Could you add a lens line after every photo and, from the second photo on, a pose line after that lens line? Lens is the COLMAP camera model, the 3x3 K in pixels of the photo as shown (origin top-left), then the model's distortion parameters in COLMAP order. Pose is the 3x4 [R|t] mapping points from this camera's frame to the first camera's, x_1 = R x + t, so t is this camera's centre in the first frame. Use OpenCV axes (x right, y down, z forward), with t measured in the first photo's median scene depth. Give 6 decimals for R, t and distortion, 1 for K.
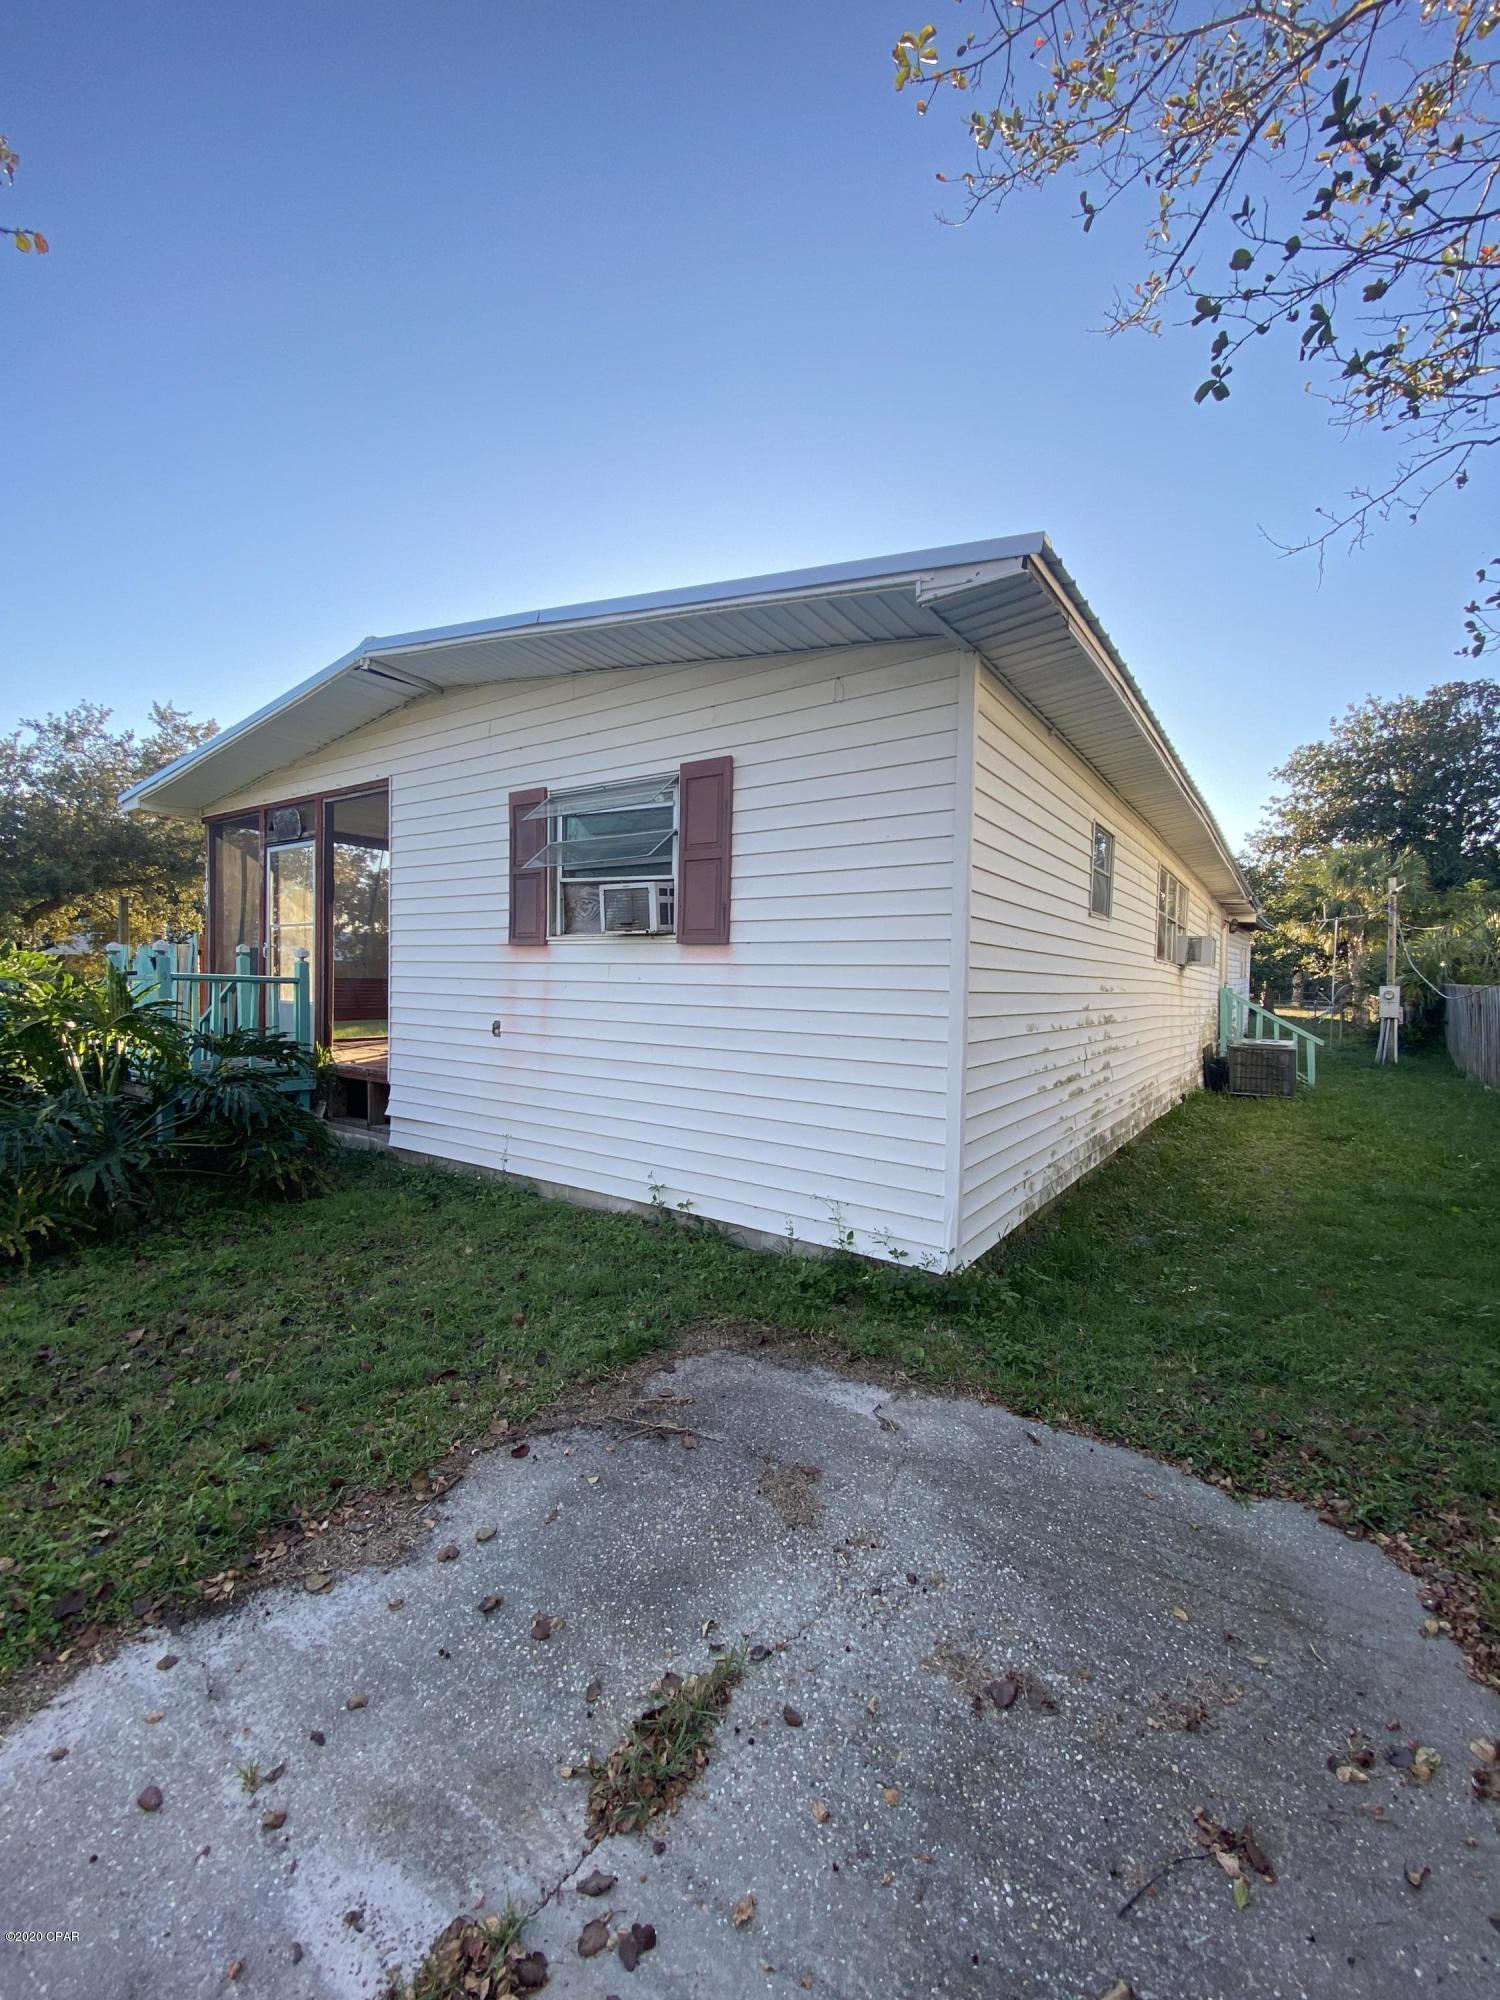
lens RADIAL K [[810.2, 0, 748.4], [0, 810.2, 989.7], [0, 0, 1]] dist [0.017702, -0.000041]
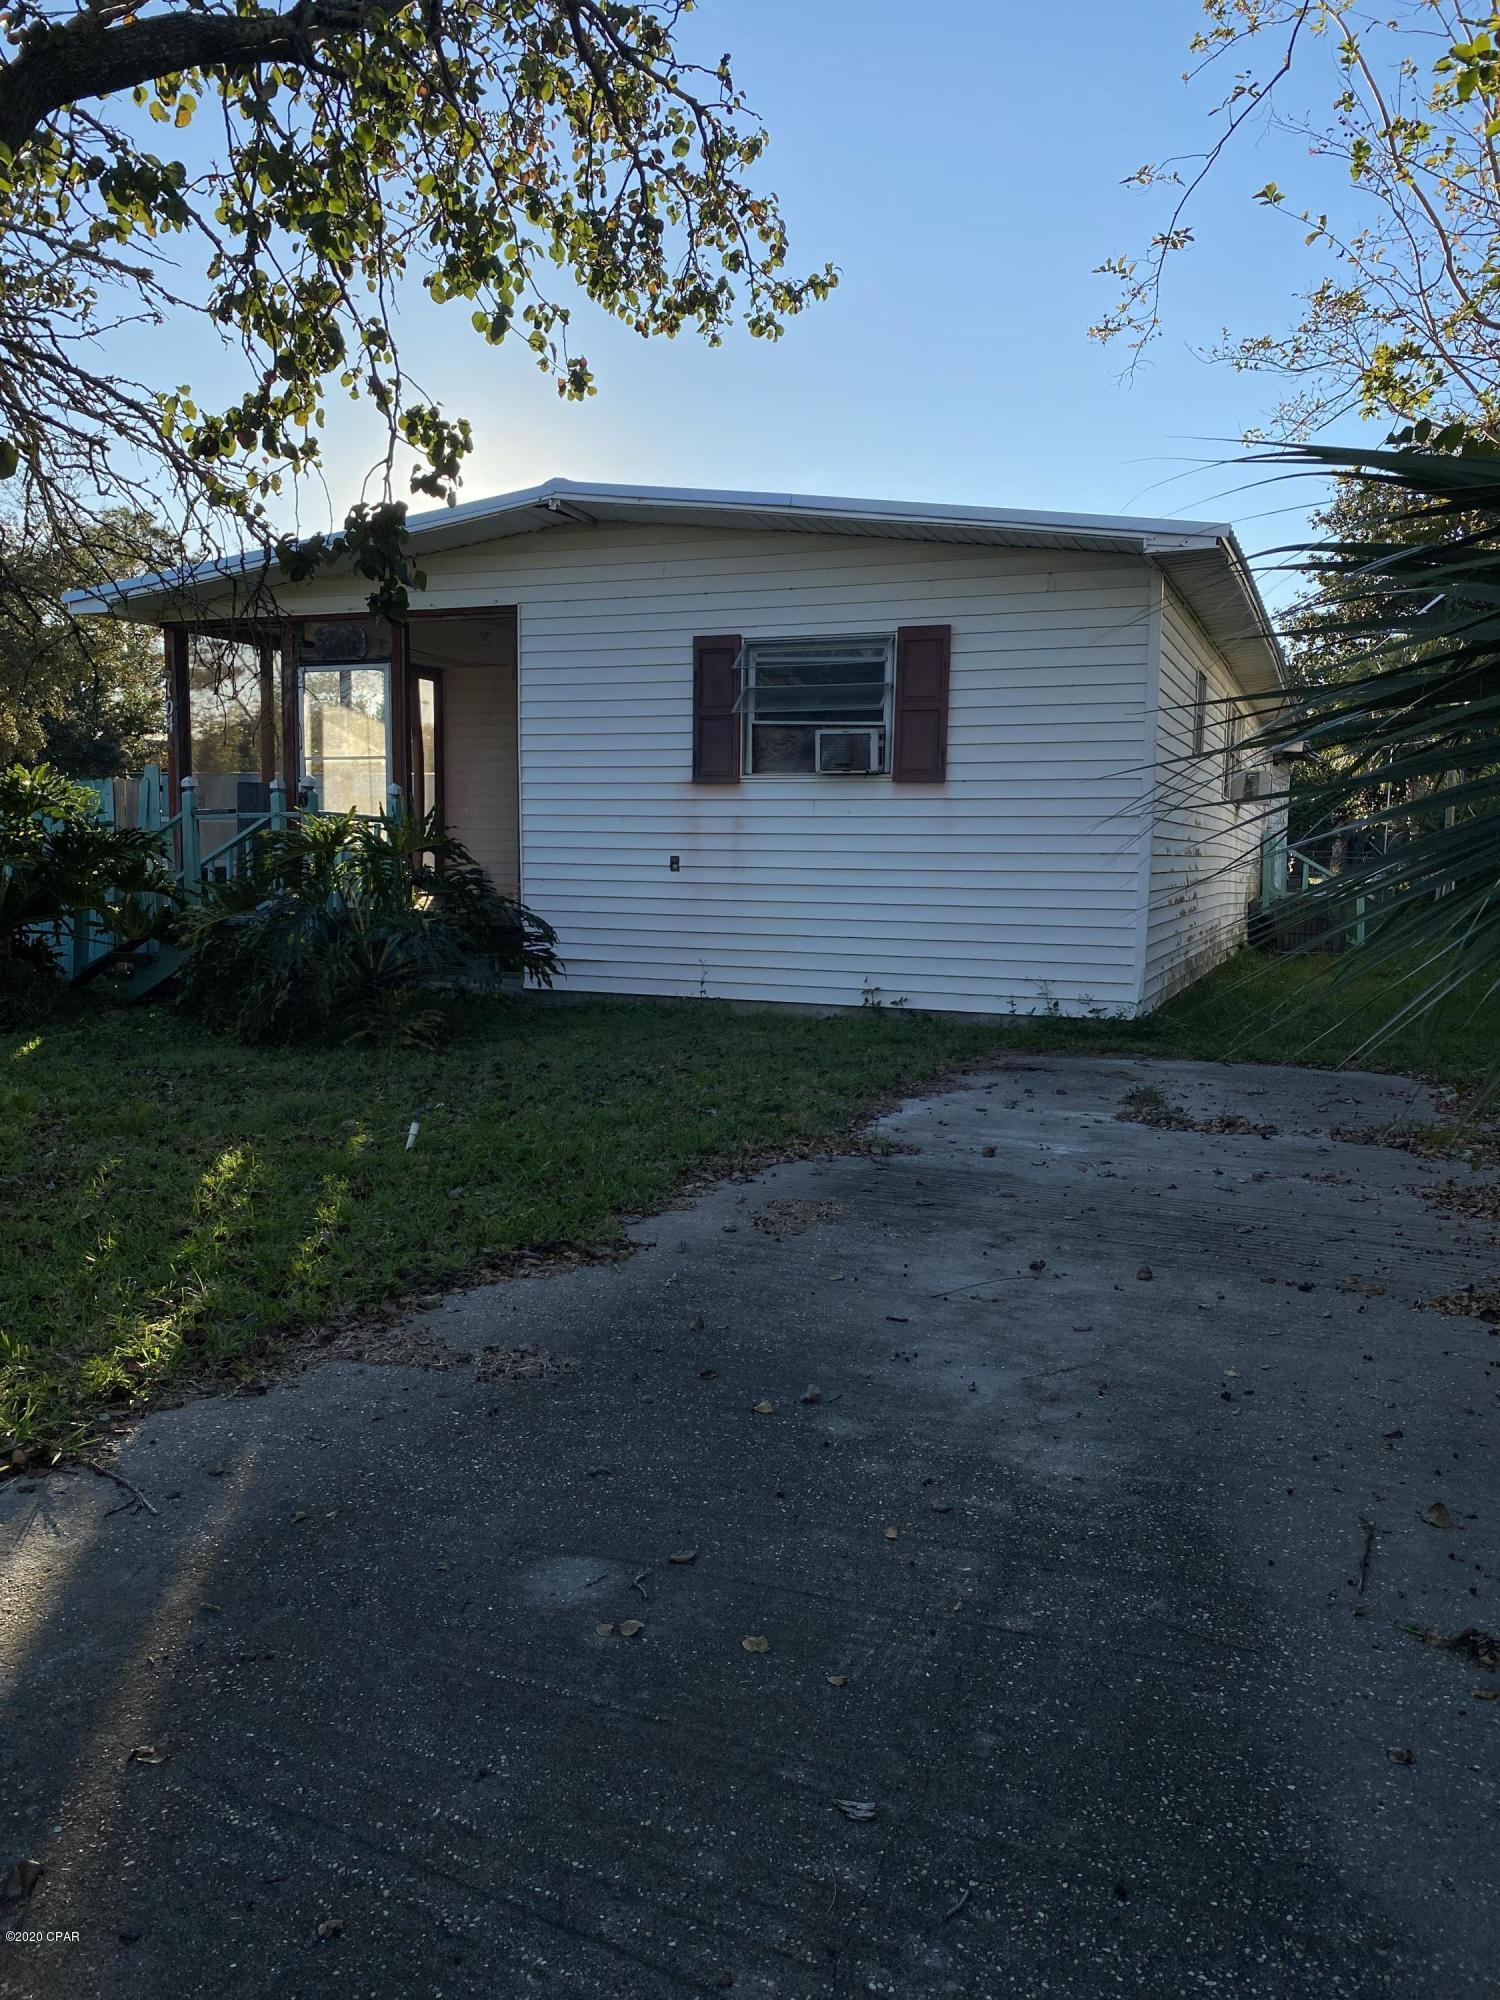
lens RADIAL K [[1510.3, 0, 749.5], [0, 1510.3, 1005.8], [0, 0, 1]] dist [0.009556, -0.003951]
pose [[0.974838, -0.034133, 0.220287, -0.740474], [0.013458, 0.995417, 0.094681, 0.053797], [-0.222509, -0.089334, 0.970829, -1.048267]]
